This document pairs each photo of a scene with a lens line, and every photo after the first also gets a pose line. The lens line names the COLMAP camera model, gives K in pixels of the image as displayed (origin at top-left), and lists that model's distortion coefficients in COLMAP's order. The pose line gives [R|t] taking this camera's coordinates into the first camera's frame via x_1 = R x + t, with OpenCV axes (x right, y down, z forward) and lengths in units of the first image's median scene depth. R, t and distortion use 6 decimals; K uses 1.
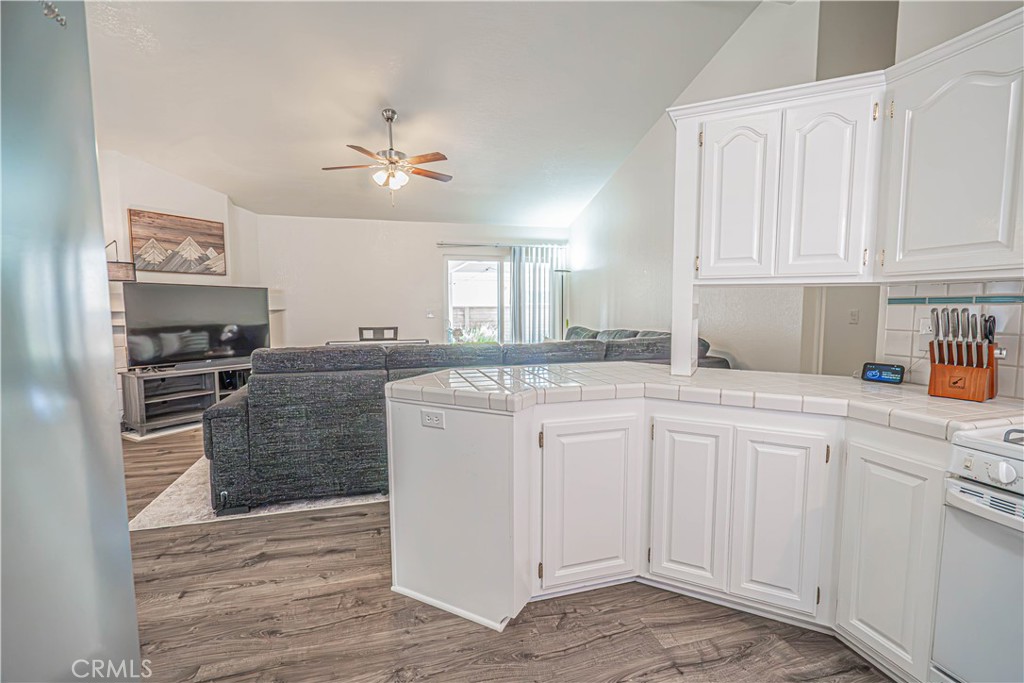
lens RADIAL K [[456.7, 0, 510.7], [0, 456.7, 342.9], [0, 0, 1]] dist [-0.005260, 0.000372]
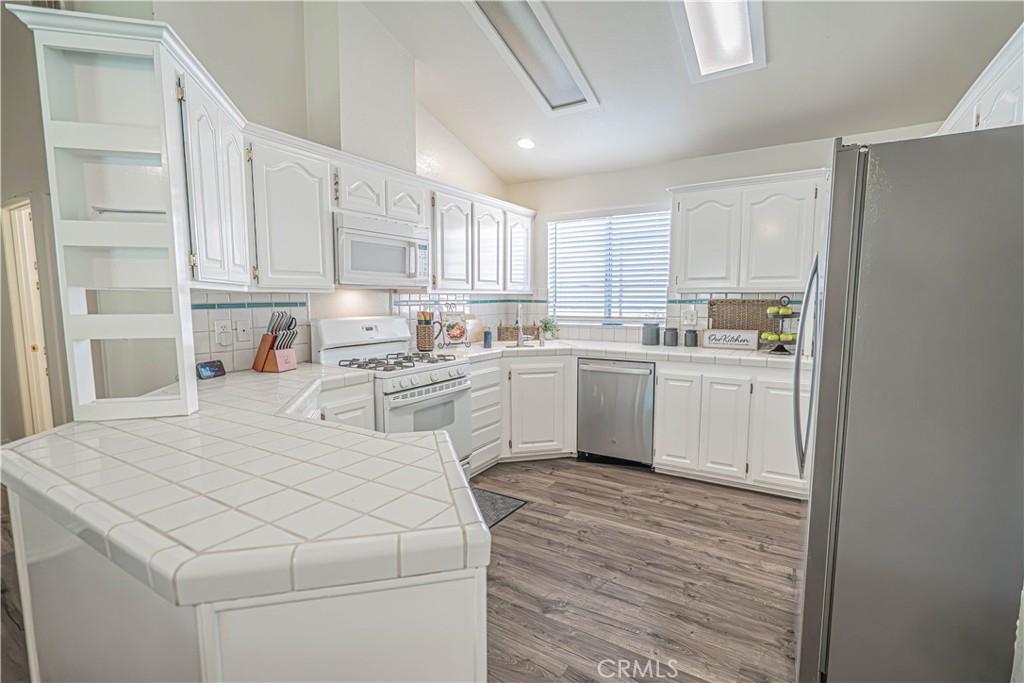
lens RADIAL K [[471.5, 0, 513.6], [0, 471.5, 342.3], [0, 0, 1]] dist [-0.002840, -0.000054]
pose [[-0.666783, -0.068806, 0.742069, -0.230559], [0.065047, 0.986556, 0.149923, -0.052446], [-0.742408, 0.148236, -0.653343, 0.483562]]
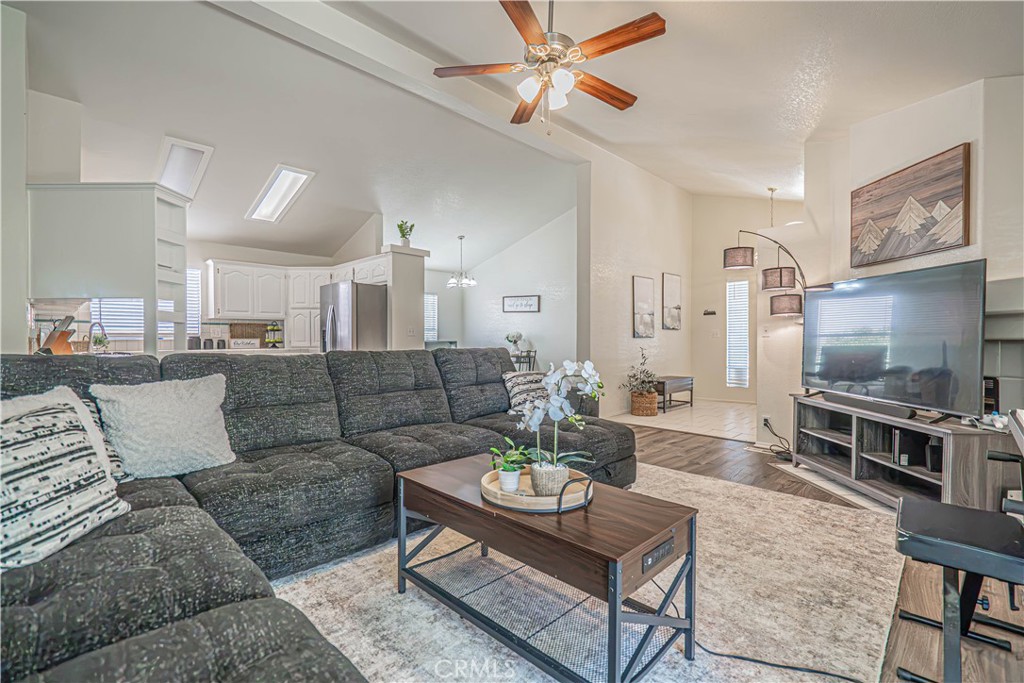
lens RADIAL K [[461.6, 0, 513.1], [0, 461.6, 344.4], [0, 0, 1]] dist [-0.001134, 0.000349]
pose [[-0.871359, 0.008345, -0.490576, 0.066231], [-0.038470, 0.995615, 0.085267, -0.069668], [0.489136, 0.093171, -0.867217, 1.325572]]
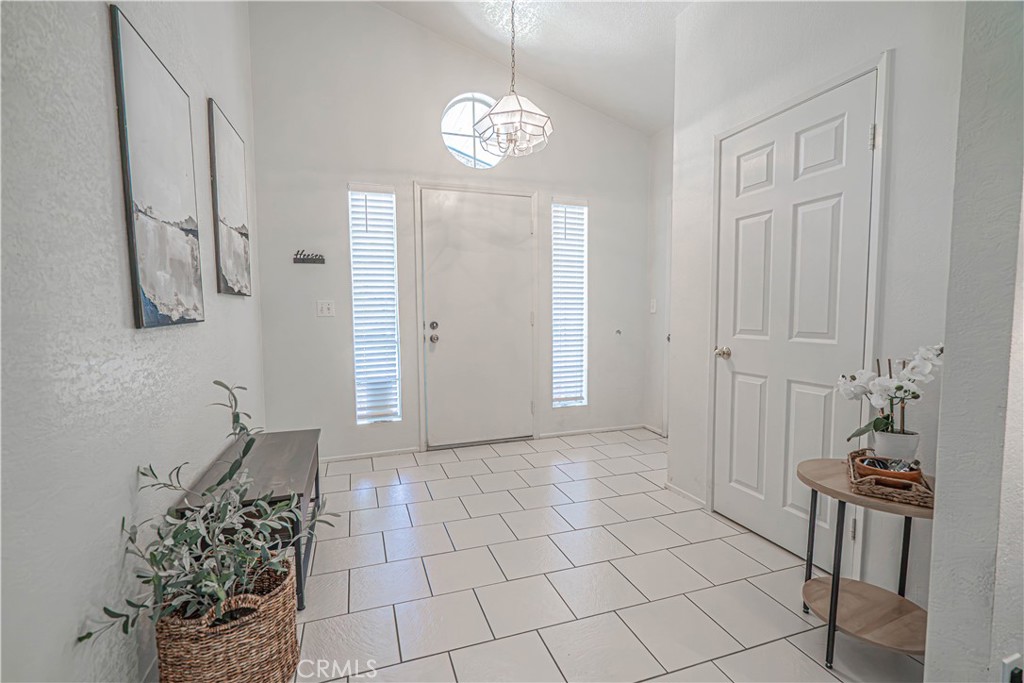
lens RADIAL K [[461.6, 0, 513.1], [0, 461.6, 344.4], [0, 0, 1]] dist [-0.001134, 0.000349]
pose [[0.048570, 0.076717, -0.995869, -0.628710], [-0.079447, 0.994184, 0.072712, -0.014783], [0.995655, 0.075587, 0.054382, 0.523027]]
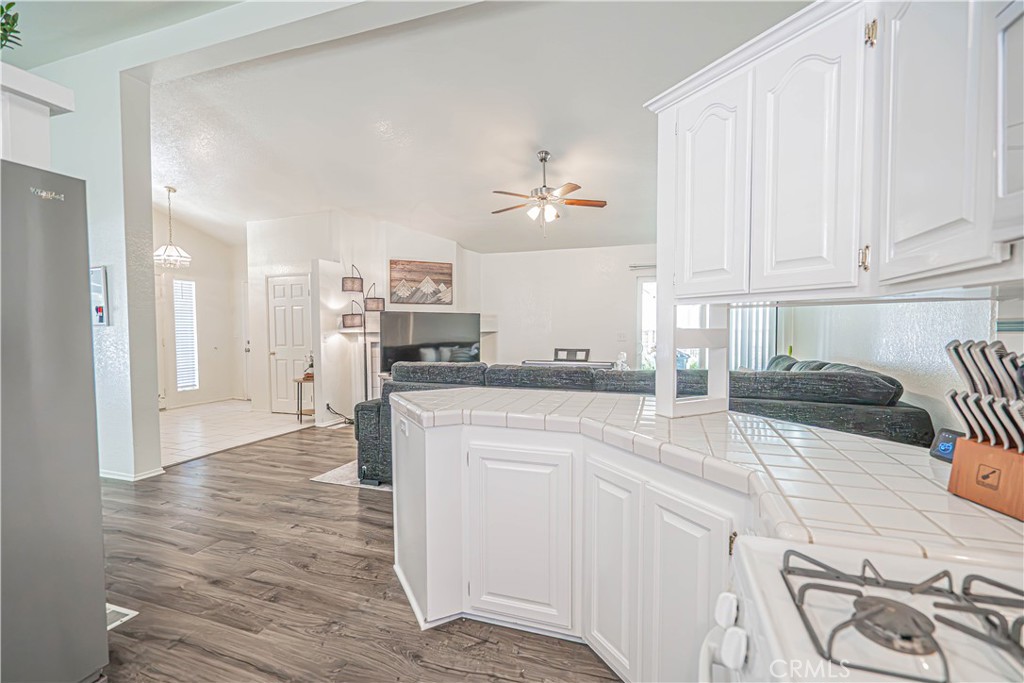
lens RADIAL K [[456.7, 0, 510.7], [0, 456.7, 342.9], [0, 0, 1]] dist [-0.005260, 0.000372]
pose [[0.812921, 0.021270, -0.581985, 0.275028], [-0.049172, 0.998271, -0.032199, -0.008829], [0.580294, 0.054793, 0.812562, 0.072798]]
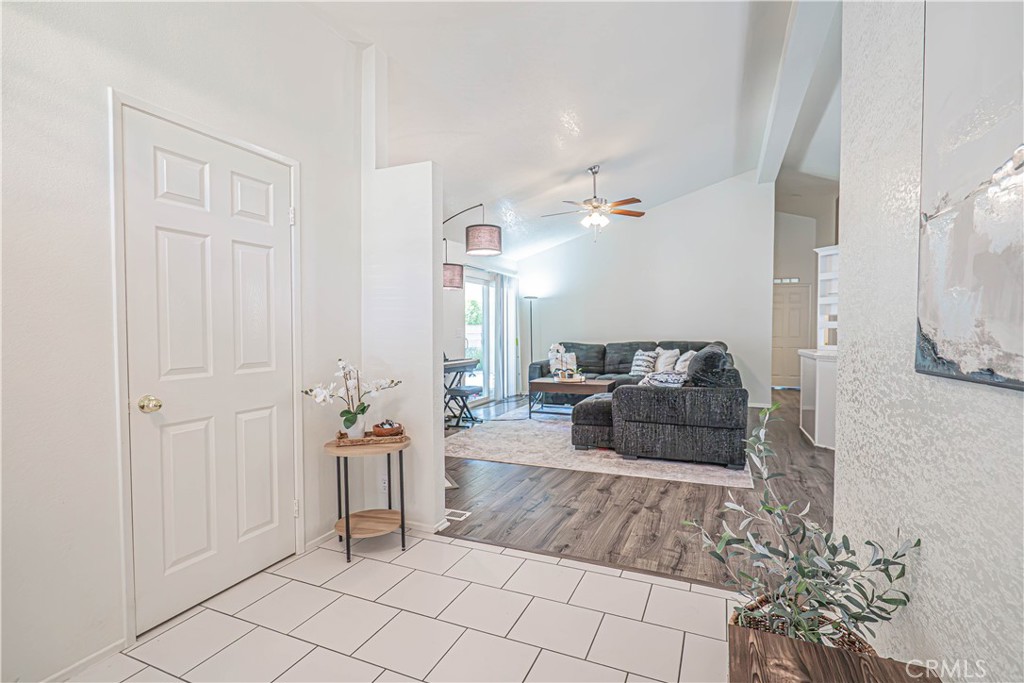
lens RADIAL K [[482.4, 0, 512.1], [0, 482.4, 343.5], [0, 0, 1]] dist [-0.000709, 0.000809]
pose [[0.643186, -0.020537, 0.765434, -1.222310], [0.065388, 0.997462, -0.028182, -0.005887], [-0.762913, 0.068177, 0.642897, 0.311433]]
